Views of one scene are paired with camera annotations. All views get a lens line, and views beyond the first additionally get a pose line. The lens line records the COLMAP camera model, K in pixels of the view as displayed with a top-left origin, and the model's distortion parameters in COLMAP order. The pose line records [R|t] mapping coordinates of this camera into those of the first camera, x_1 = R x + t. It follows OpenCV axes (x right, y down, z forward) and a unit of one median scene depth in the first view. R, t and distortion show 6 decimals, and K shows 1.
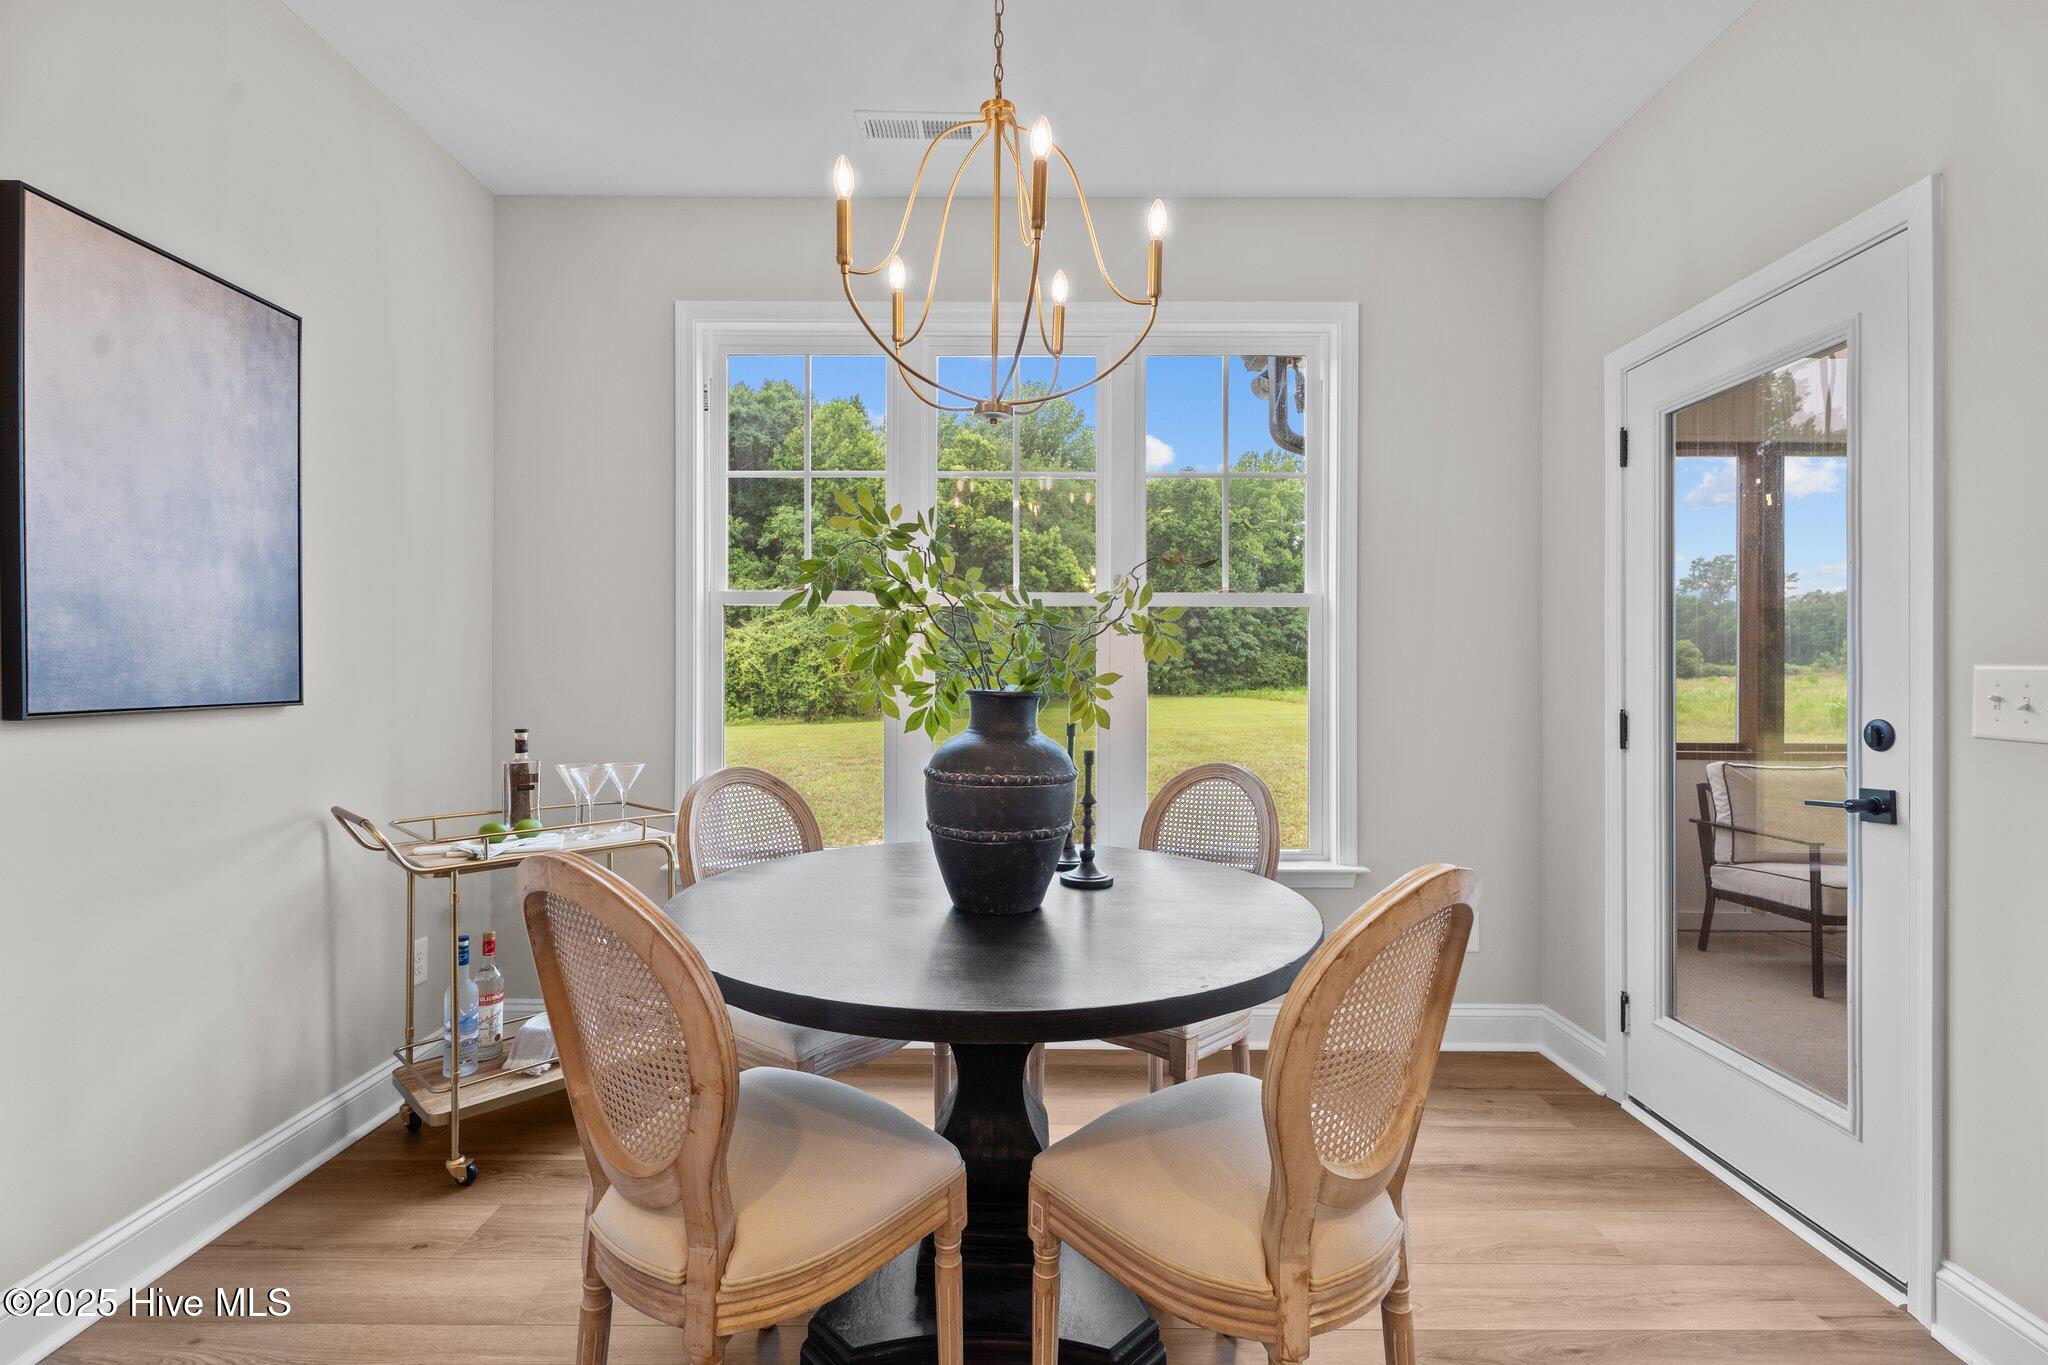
lens RADIAL K [[902.3, 0, 1029.2], [0, 902.3, 672.7], [0, 0, 1]] dist [-0.000596, -0.000154]
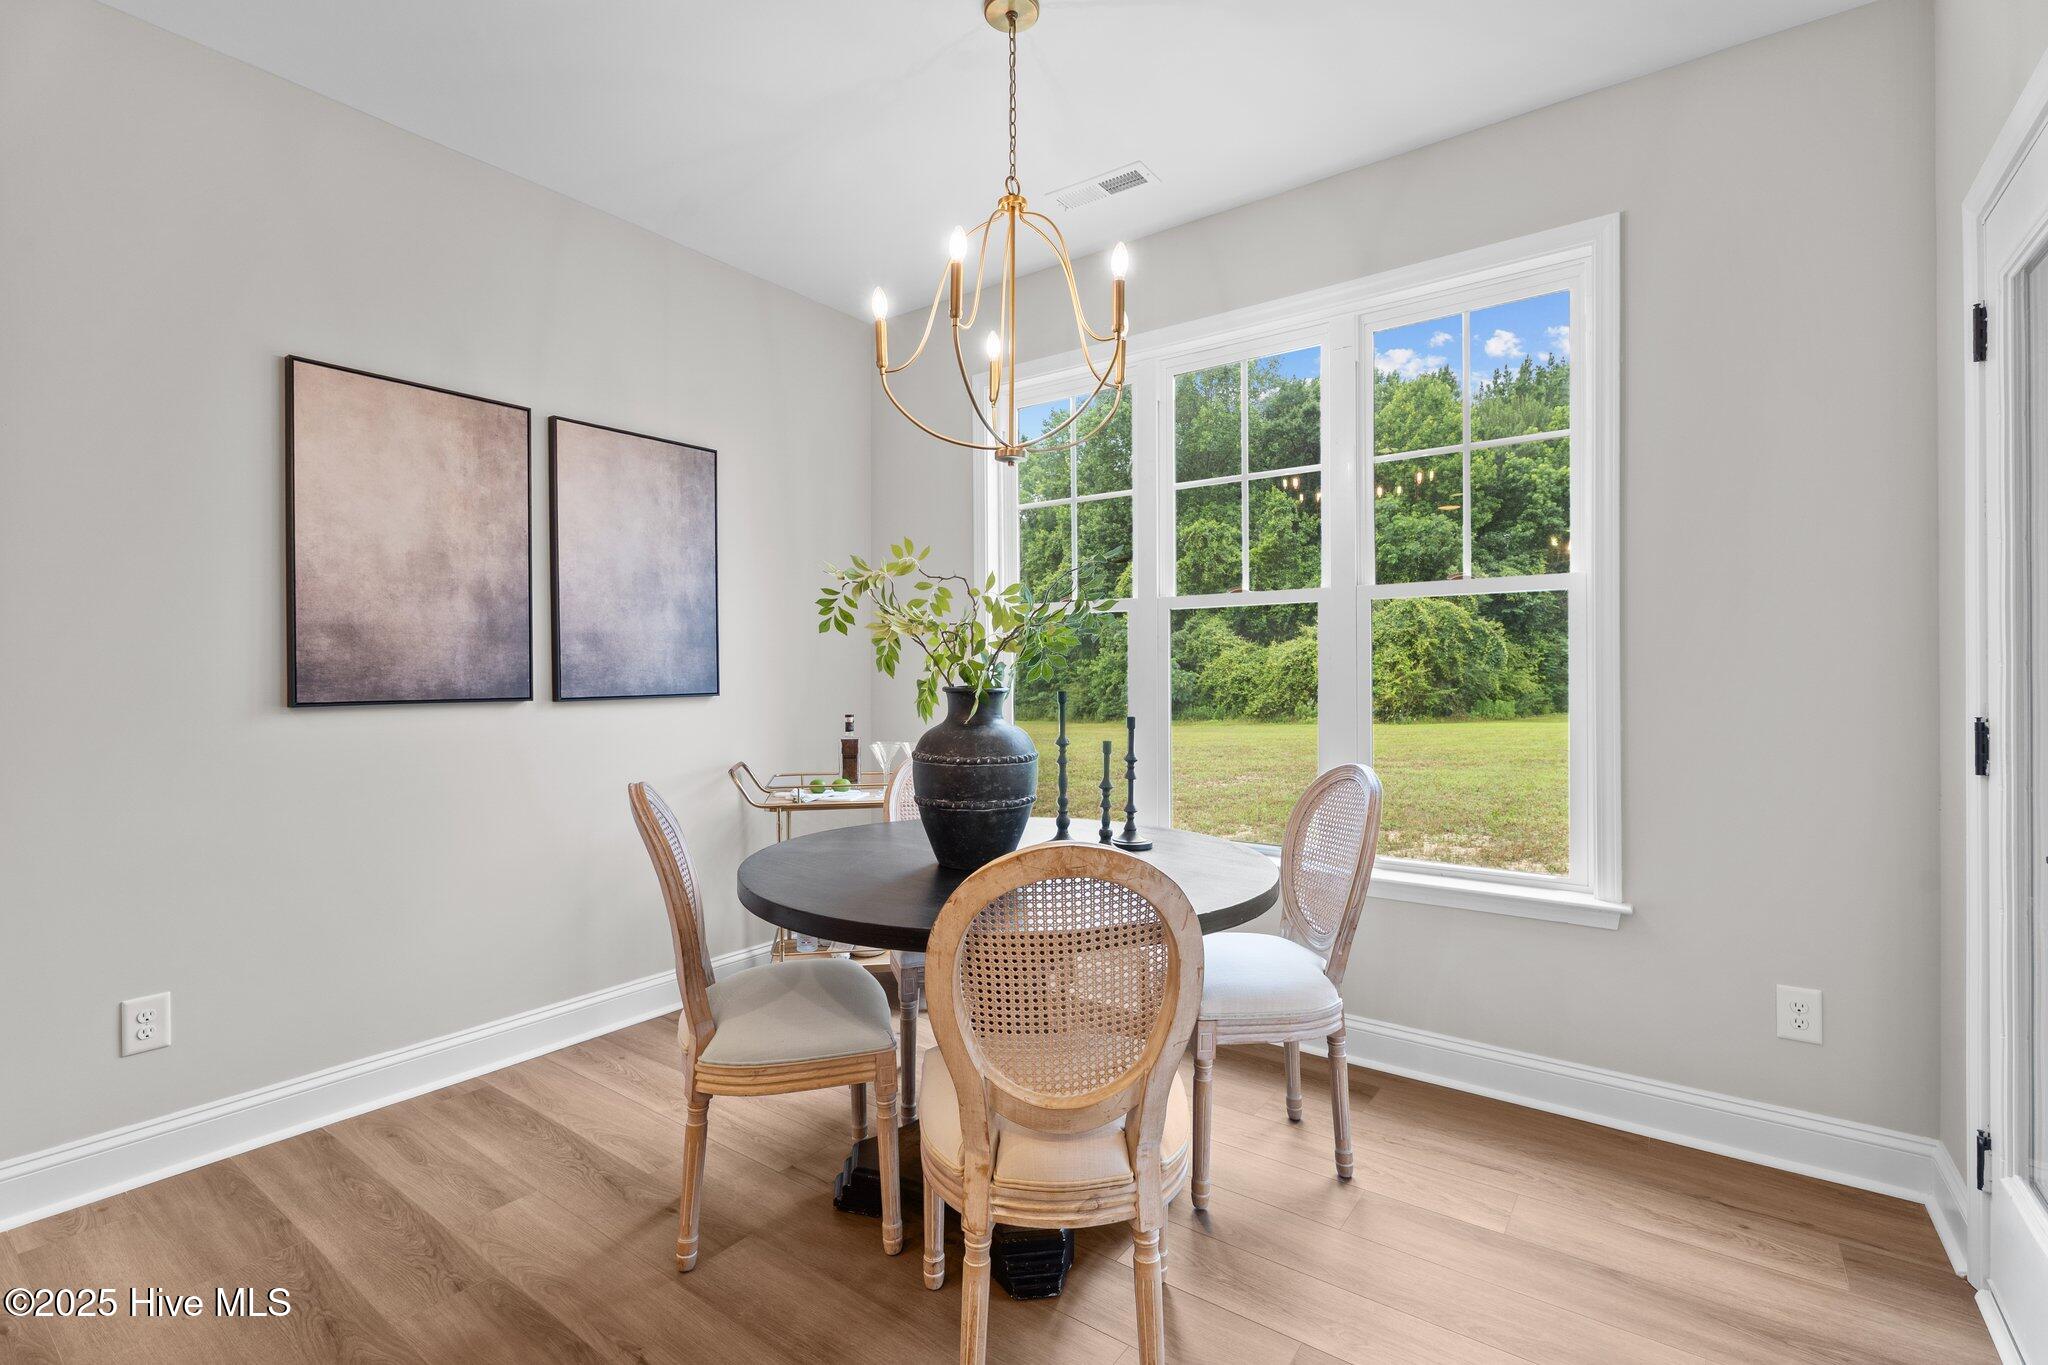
lens RADIAL K [[915.8, 0, 1027.9], [0, 915.8, 671.5], [0, 0, 1]] dist [0.002489, -0.003215]
pose [[0.808315, -0.008149, -0.588693, 0.577931], [0.008768, 0.999960, -0.001804, 0.001269], [0.588684, -0.003703, 0.808355, 0.021316]]
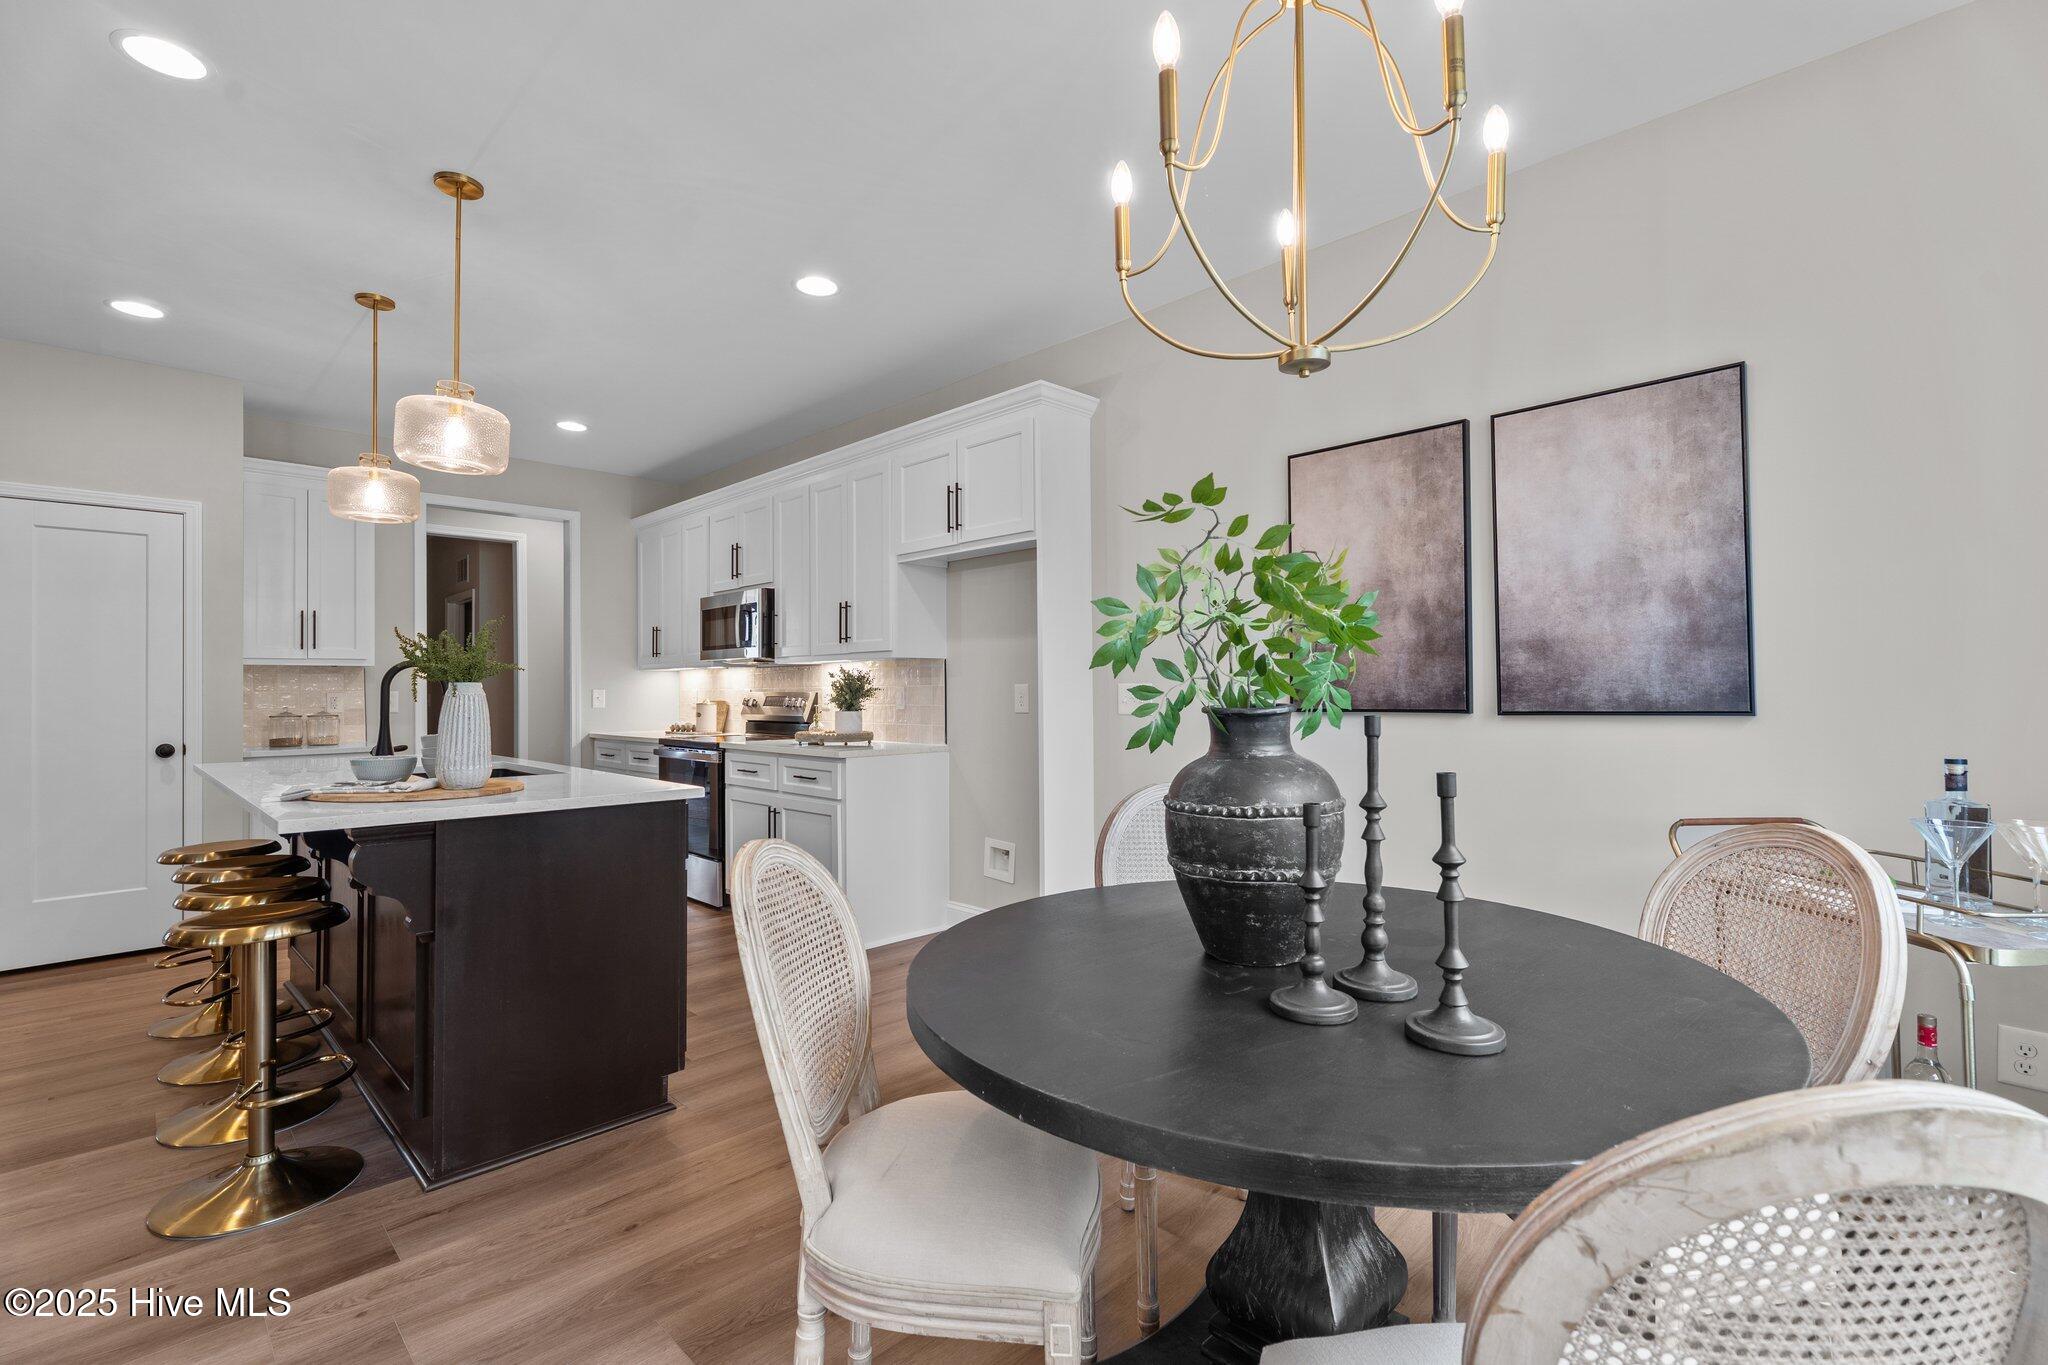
lens RADIAL K [[902.3, 0, 1029.2], [0, 902.3, 672.7], [0, 0, 1]] dist [-0.000596, -0.000154]
pose [[-0.701659, -0.012455, -0.712404, 0.578588], [0.008349, 0.999635, -0.025699, 0.004976], [0.712464, -0.023980, -0.701299, 1.144387]]
